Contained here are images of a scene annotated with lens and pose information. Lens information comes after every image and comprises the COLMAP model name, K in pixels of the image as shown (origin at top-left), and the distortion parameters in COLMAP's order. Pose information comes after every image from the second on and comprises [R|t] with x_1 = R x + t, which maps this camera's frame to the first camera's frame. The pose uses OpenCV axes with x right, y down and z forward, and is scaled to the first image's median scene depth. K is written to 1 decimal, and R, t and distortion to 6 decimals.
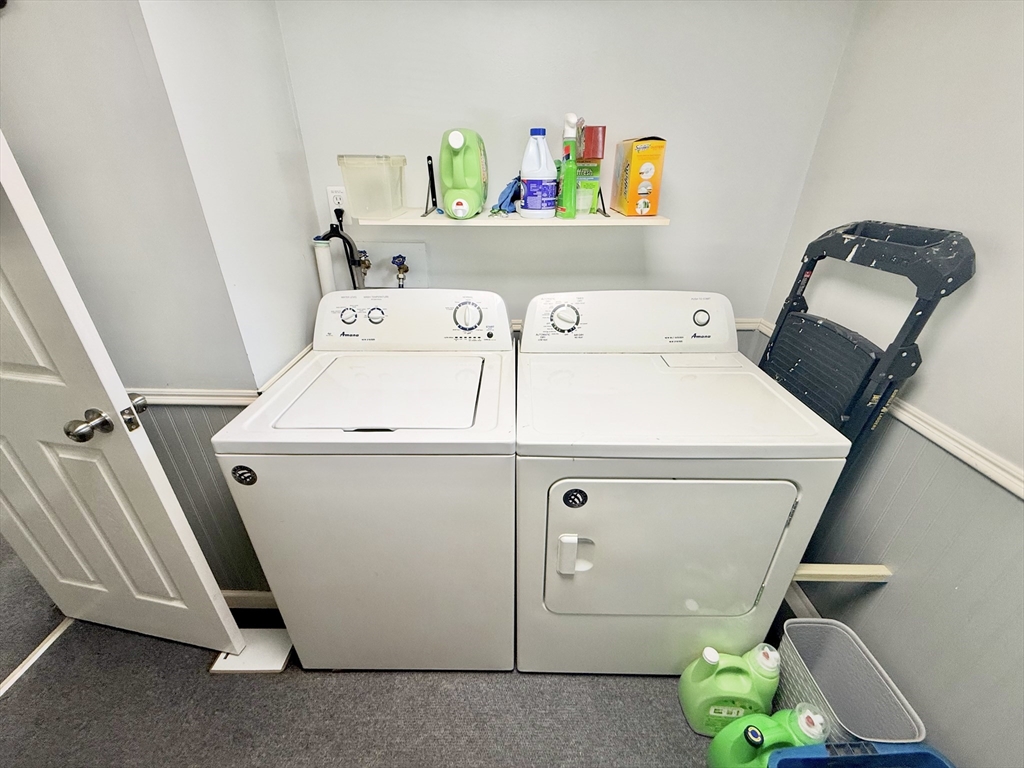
lens RADIAL K [[405.5, 0, 513.7], [0, 405.5, 381.3], [0, 0, 1]] dist [0.000064, -0.000051]
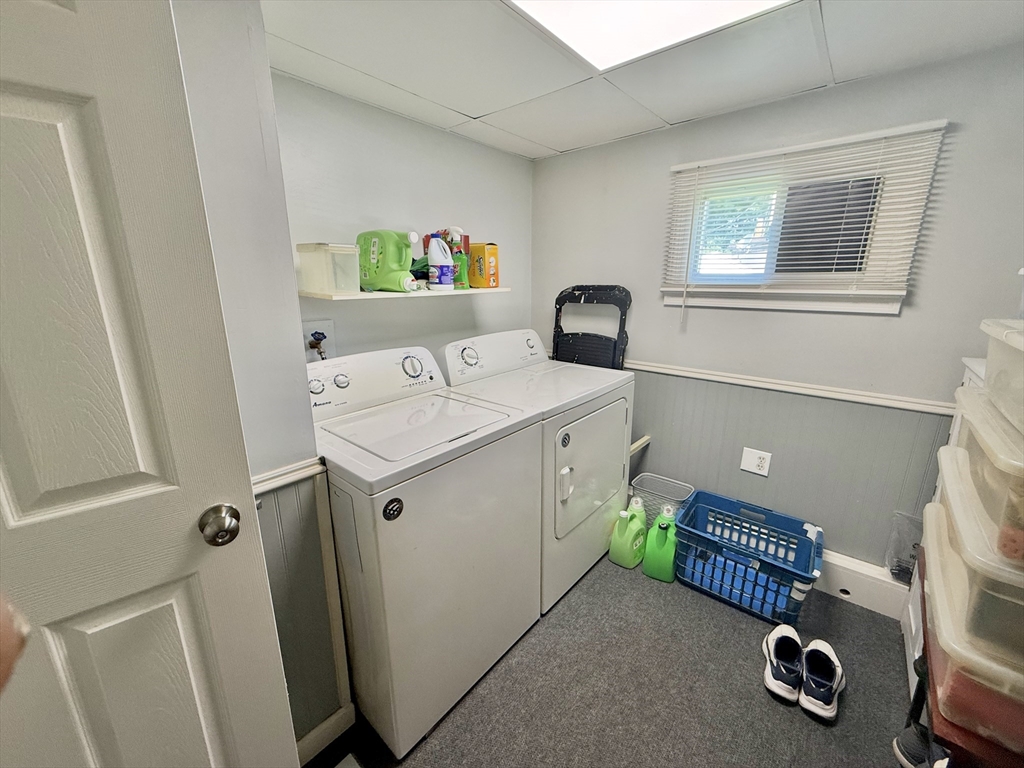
lens RADIAL K [[405.5, 0, 510.5], [0, 405.5, 379.9], [0, 0, 1]] dist [0.000064, -0.000051]
pose [[0.653736, -0.194671, 0.731254, -0.909207], [0.352988, 0.933216, -0.067133, 0.071956], [-0.669349, 0.302011, 0.678794, -0.033650]]
